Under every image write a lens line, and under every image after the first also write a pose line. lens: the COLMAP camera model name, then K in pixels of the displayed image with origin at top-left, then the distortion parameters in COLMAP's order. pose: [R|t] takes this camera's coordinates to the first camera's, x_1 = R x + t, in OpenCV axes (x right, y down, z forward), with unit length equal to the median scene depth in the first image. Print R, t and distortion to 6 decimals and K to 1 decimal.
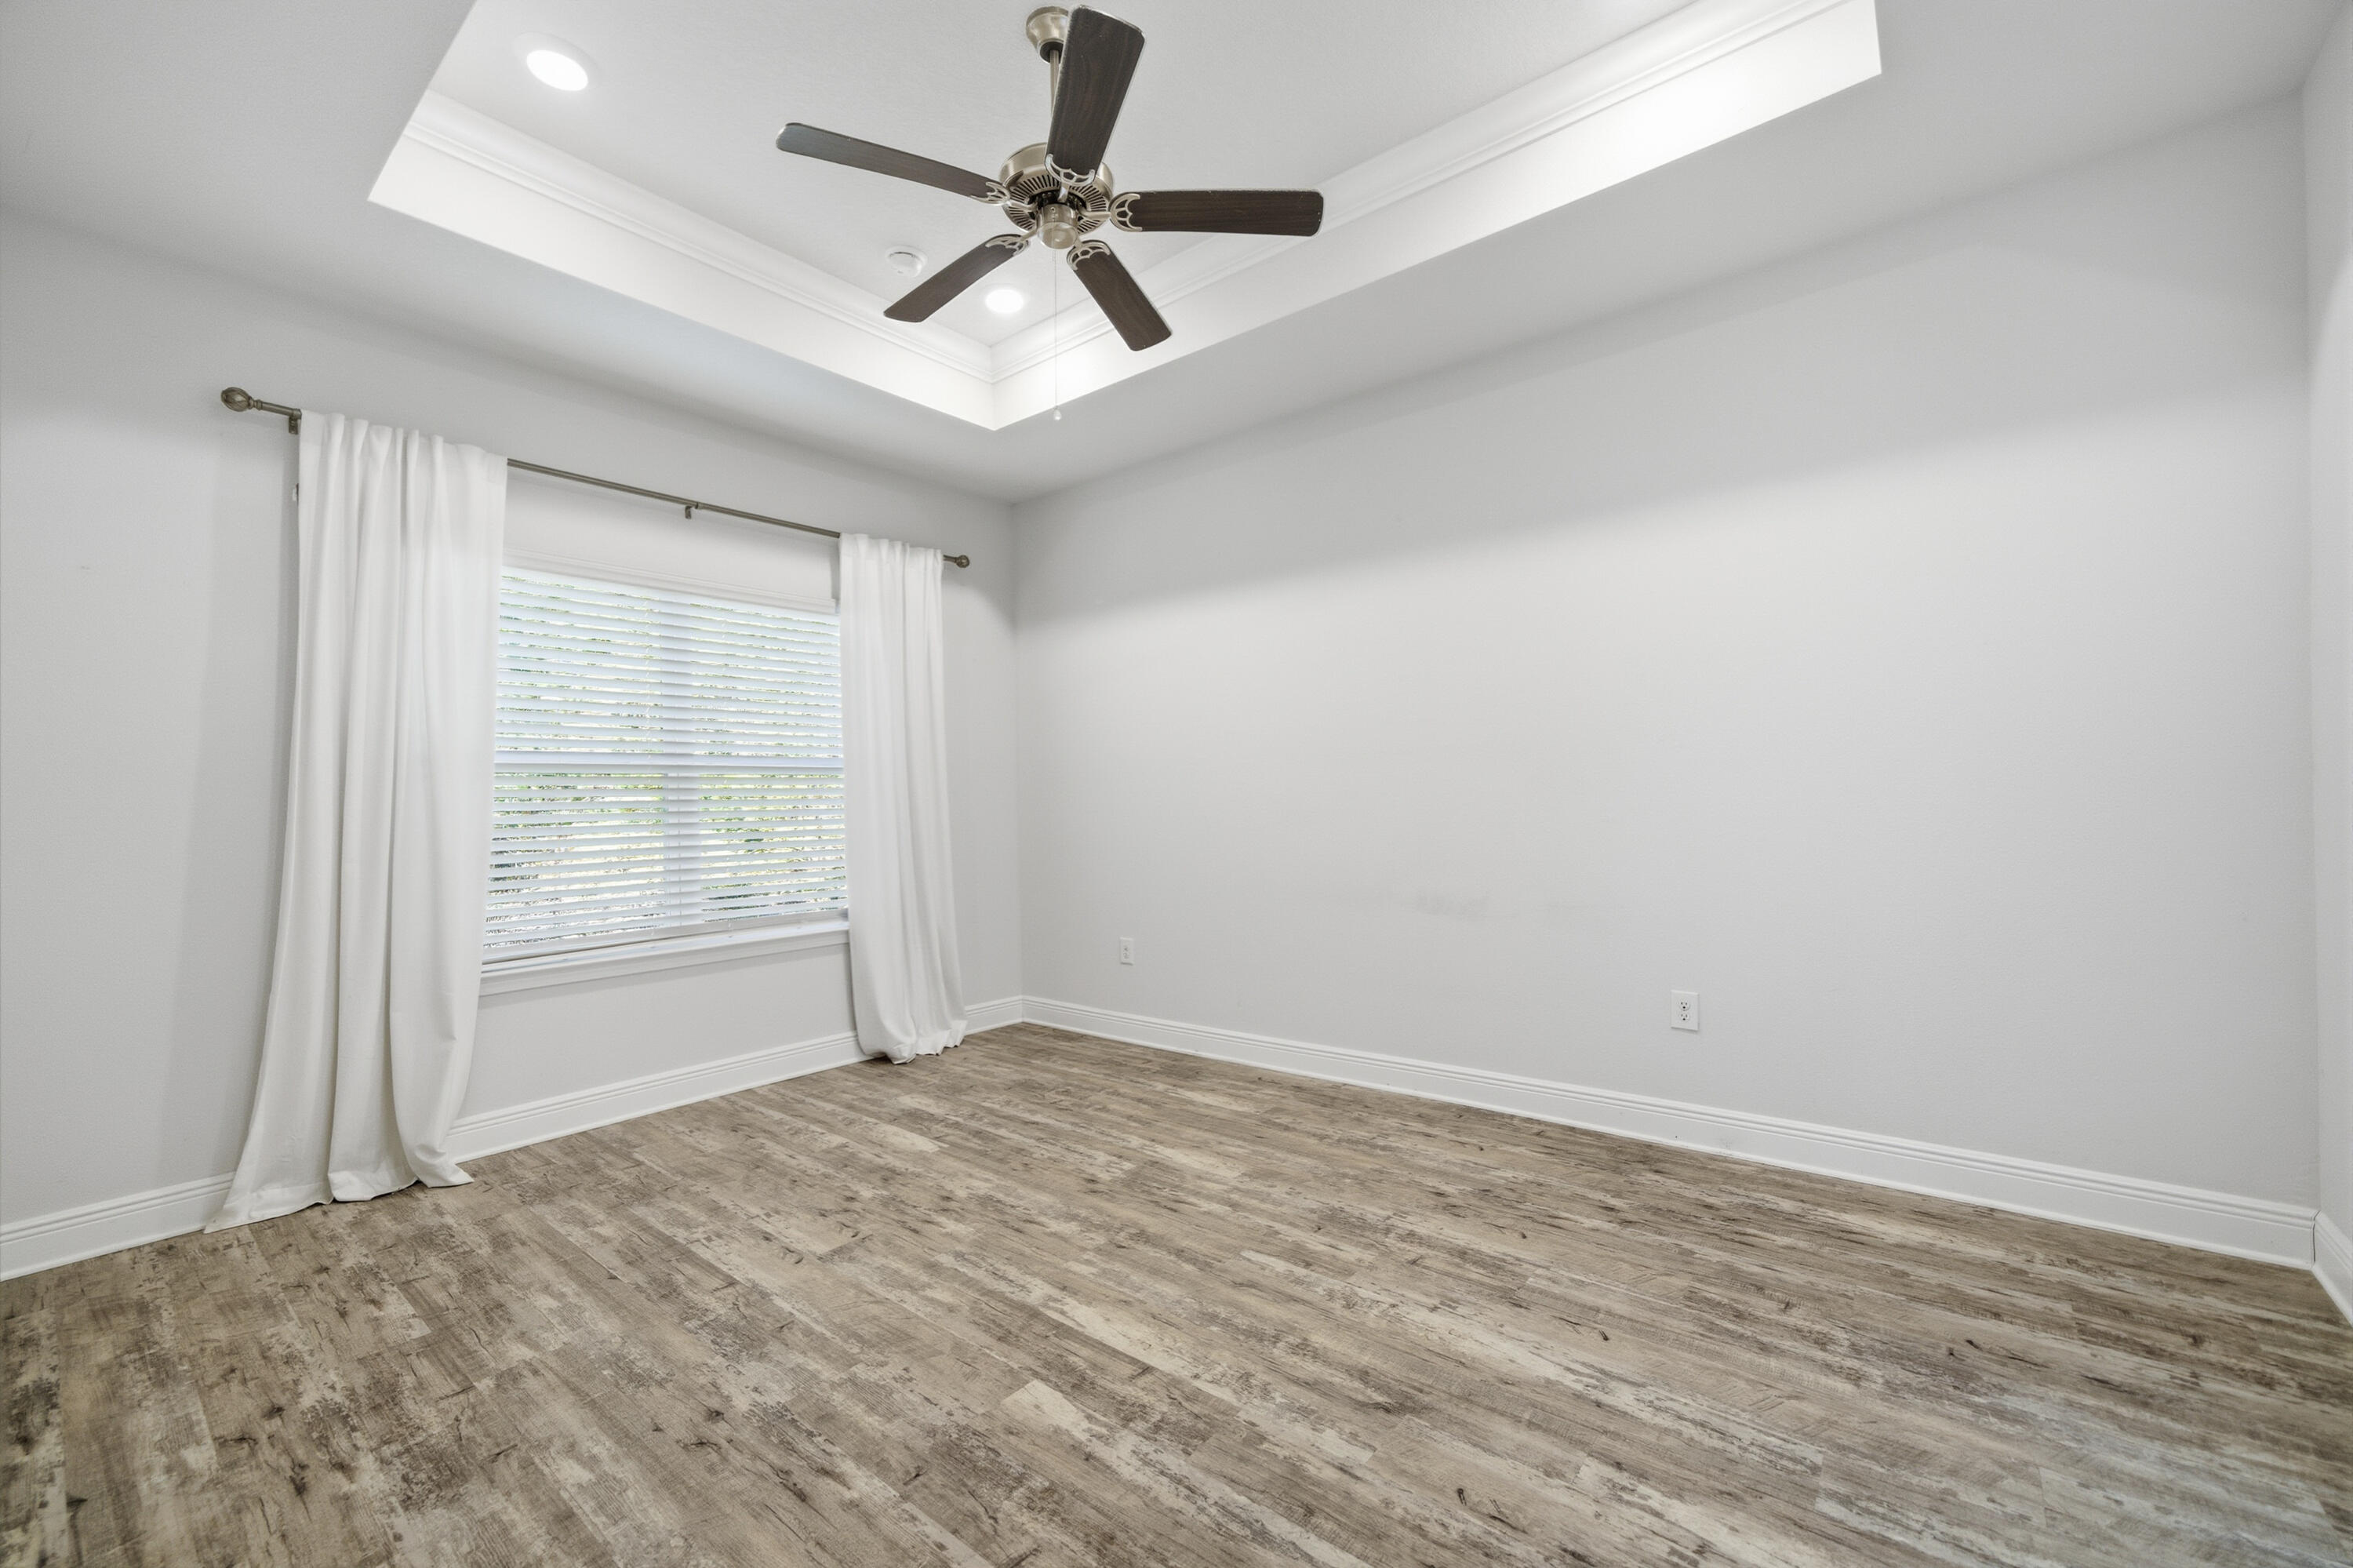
lens RADIAL K [[937.6, 0, 1176.5], [0, 937.6, 784.0], [0, 0, 1]] dist [0.000759, 0.000404]
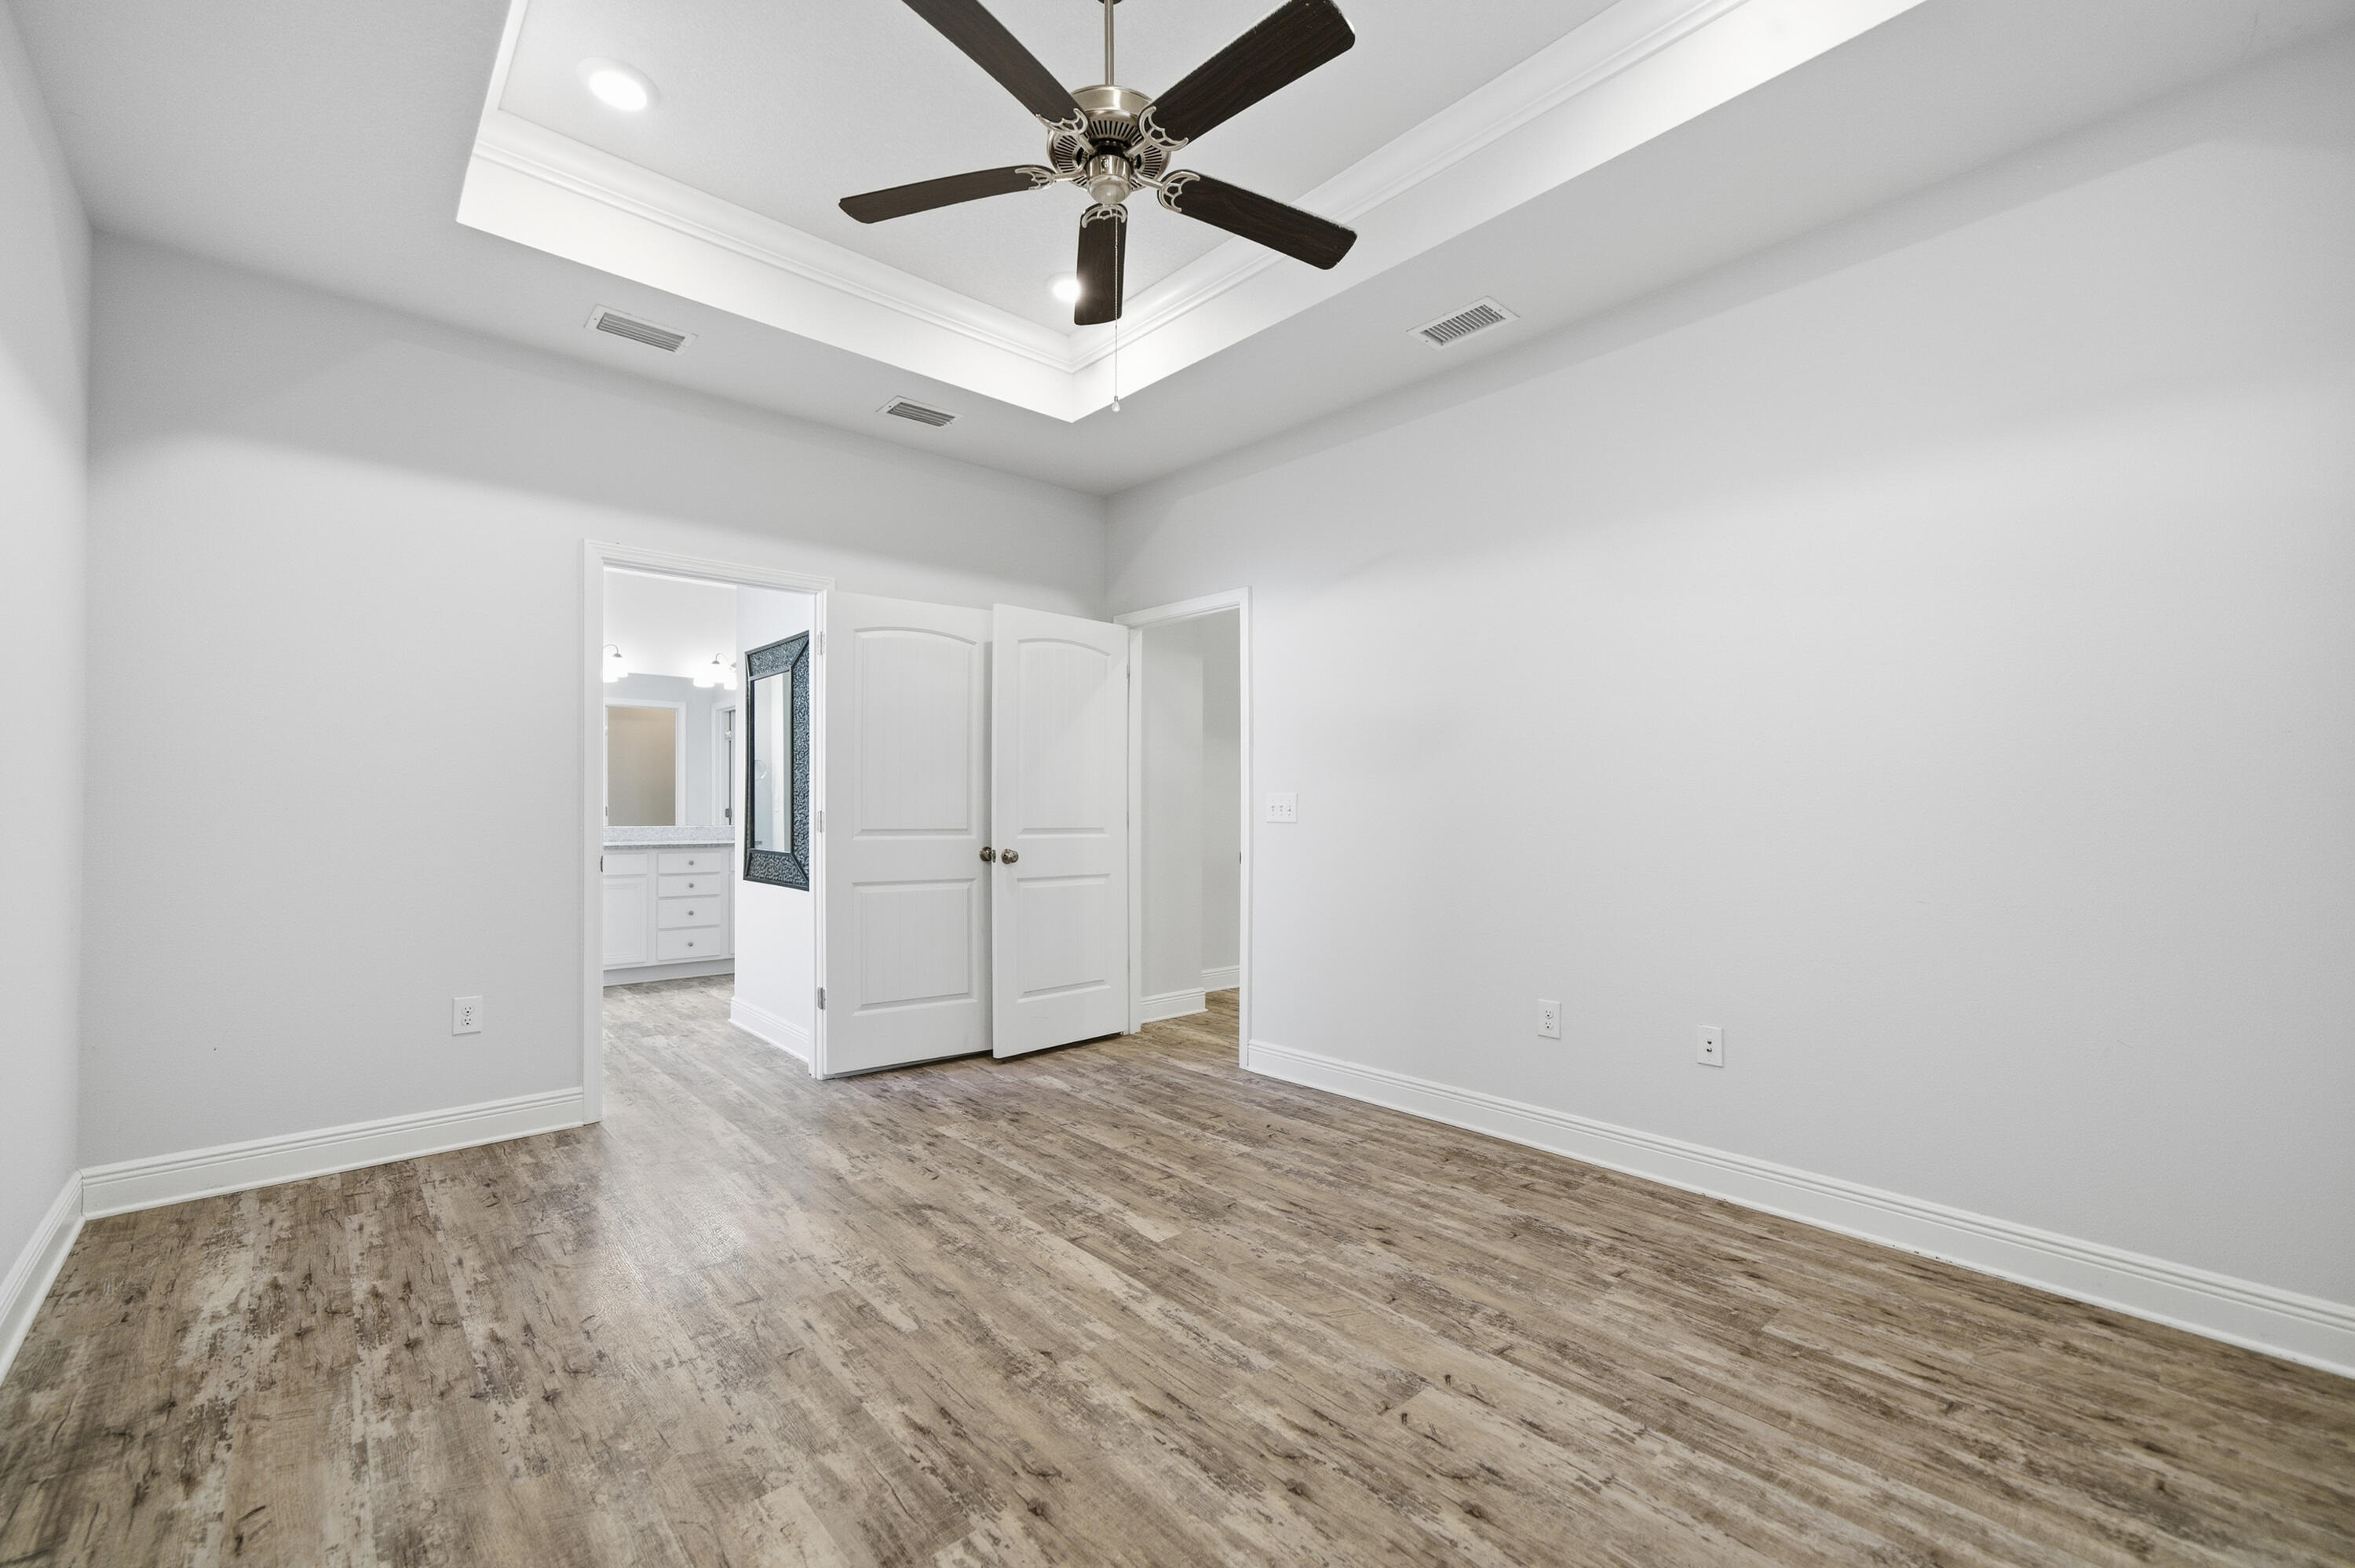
lens RADIAL K [[964.9, 0, 1177.5], [0, 964.9, 784.0], [0, 0, 1]] dist [-0.021290, 0.015180]
pose [[-0.988224, 0.022748, 0.151315, -0.312319], [0.015809, 0.998774, -0.046902, 0.045559], [-0.152196, -0.043958, -0.987372, 1.853229]]
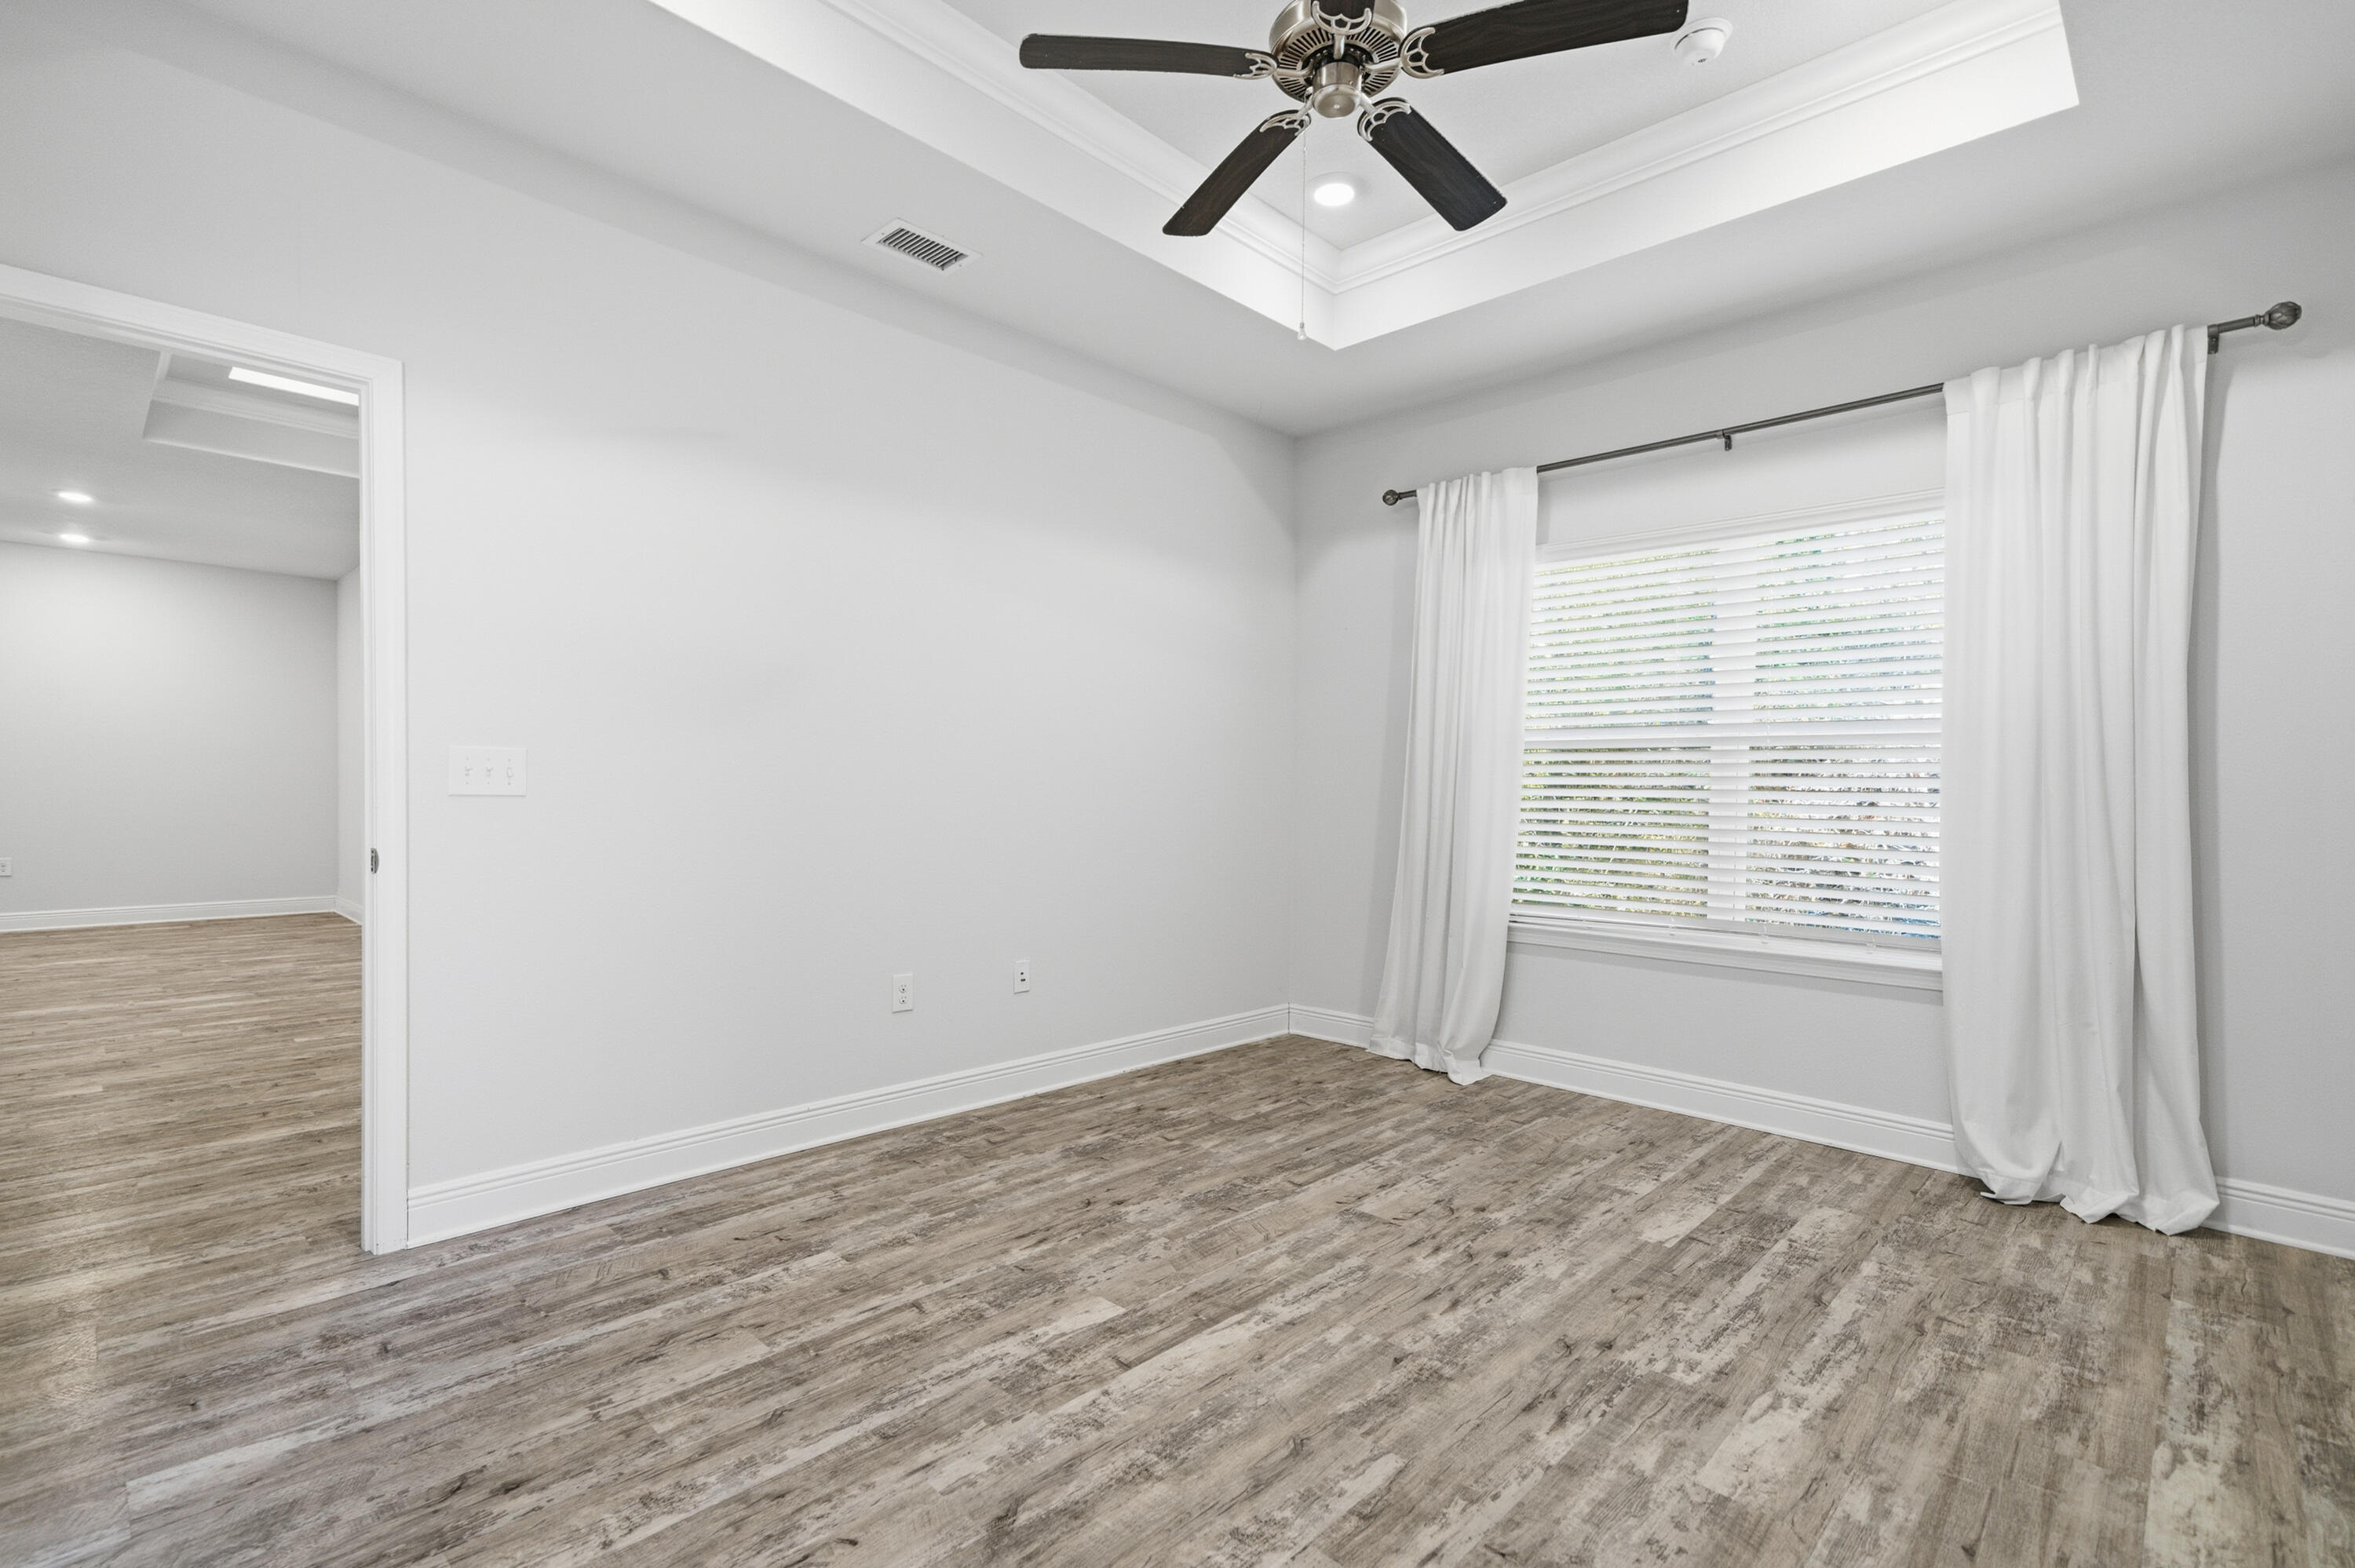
lens RADIAL K [[1078.2, 0, 1142.8], [0, 1078.2, 780.6], [0, 0, 1]] dist [-0.020142, 0.011011]
pose [[-0.099249, 0.010868, -0.995003, 0.835546], [0.005528, 0.999931, 0.010371, 0.013707], [0.995047, -0.004471, -0.099302, 0.900127]]
